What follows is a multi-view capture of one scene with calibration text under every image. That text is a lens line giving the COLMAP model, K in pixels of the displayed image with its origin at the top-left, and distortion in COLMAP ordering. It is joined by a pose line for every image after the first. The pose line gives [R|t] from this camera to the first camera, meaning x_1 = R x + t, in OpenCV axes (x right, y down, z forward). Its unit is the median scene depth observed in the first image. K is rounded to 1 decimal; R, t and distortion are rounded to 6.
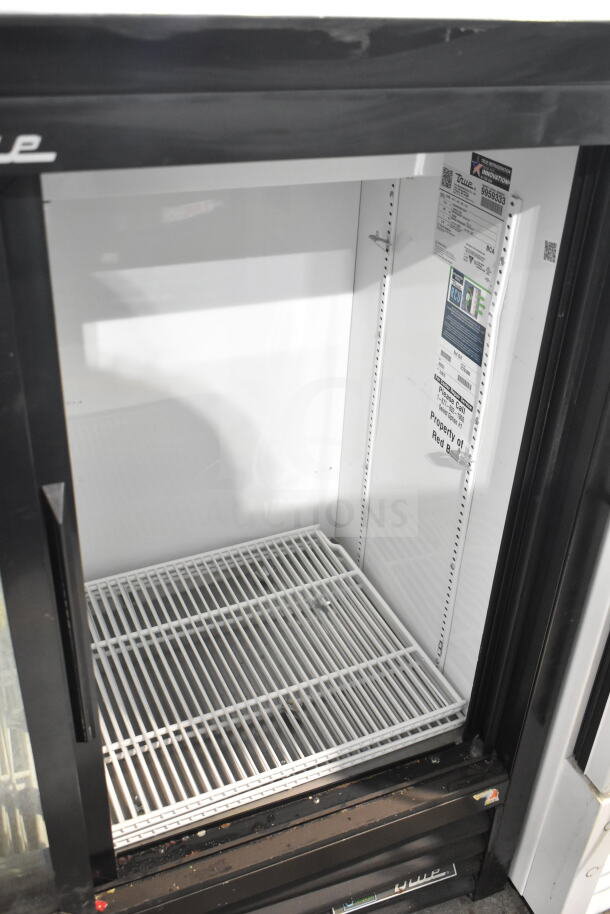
lens RADIAL K [[911.3, 0, 304.2], [0, 911.3, 463.8], [0, 0, 1]] dist [-0.013258, 0.000000]
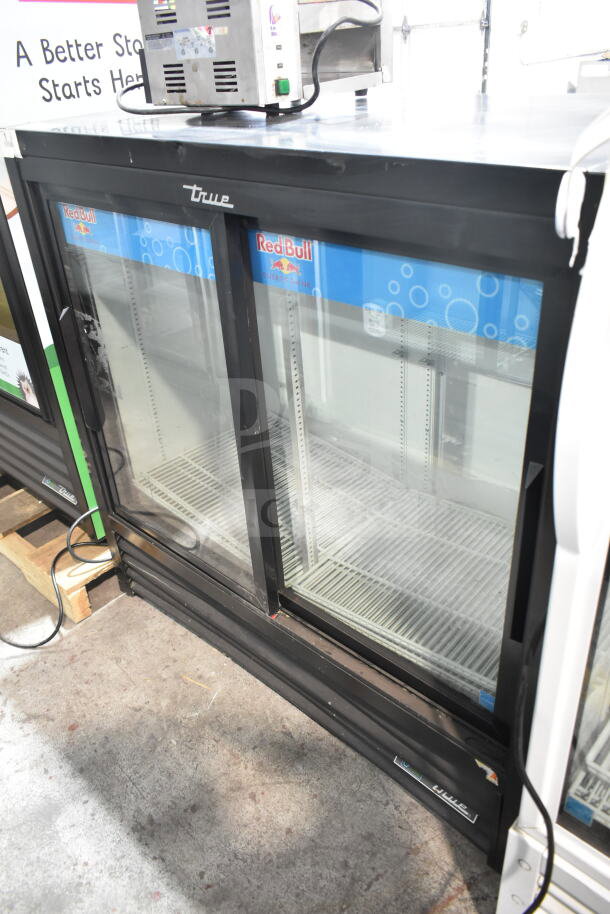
lens RADIAL K [[709.6, 0, 307.9], [0, 709.6, 460.6], [0, 0, 1]] dist [-0.009899, 0.012157]
pose [[0.387500, 0.412022, -0.824671, 0.785802], [-0.416280, 0.876371, 0.242249, -0.149851], [0.822529, 0.249423, 0.511110, 0.212979]]
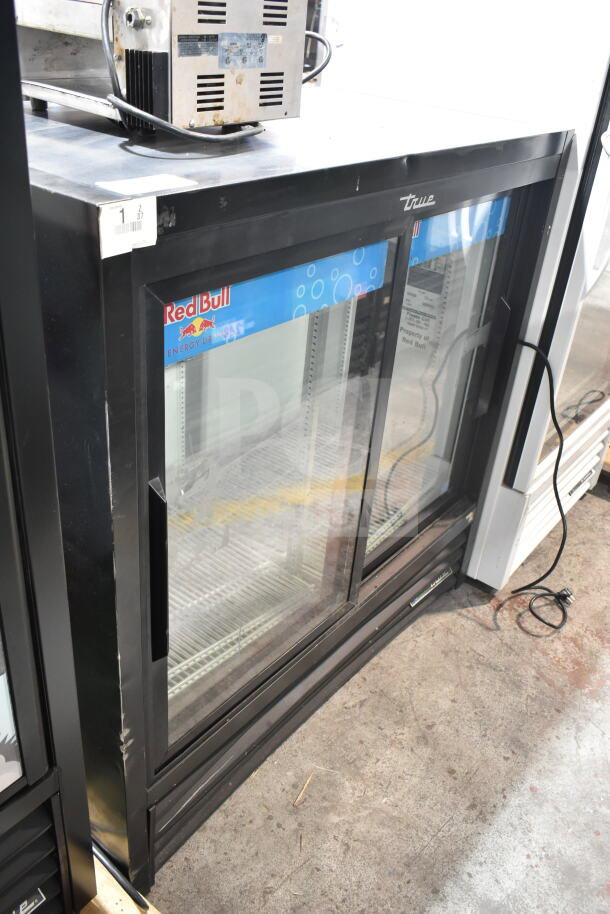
lens RADIAL K [[786.9, 0, 303.7], [0, 786.9, 455.8], [0, 0, 1]] dist [-0.010524, -0.003167]
pose [[0.882135, -0.222997, 0.414861, -0.872097], [0.222806, 0.973602, 0.049572, 0.085653], [-0.414964, 0.048705, 0.908533, -0.428807]]
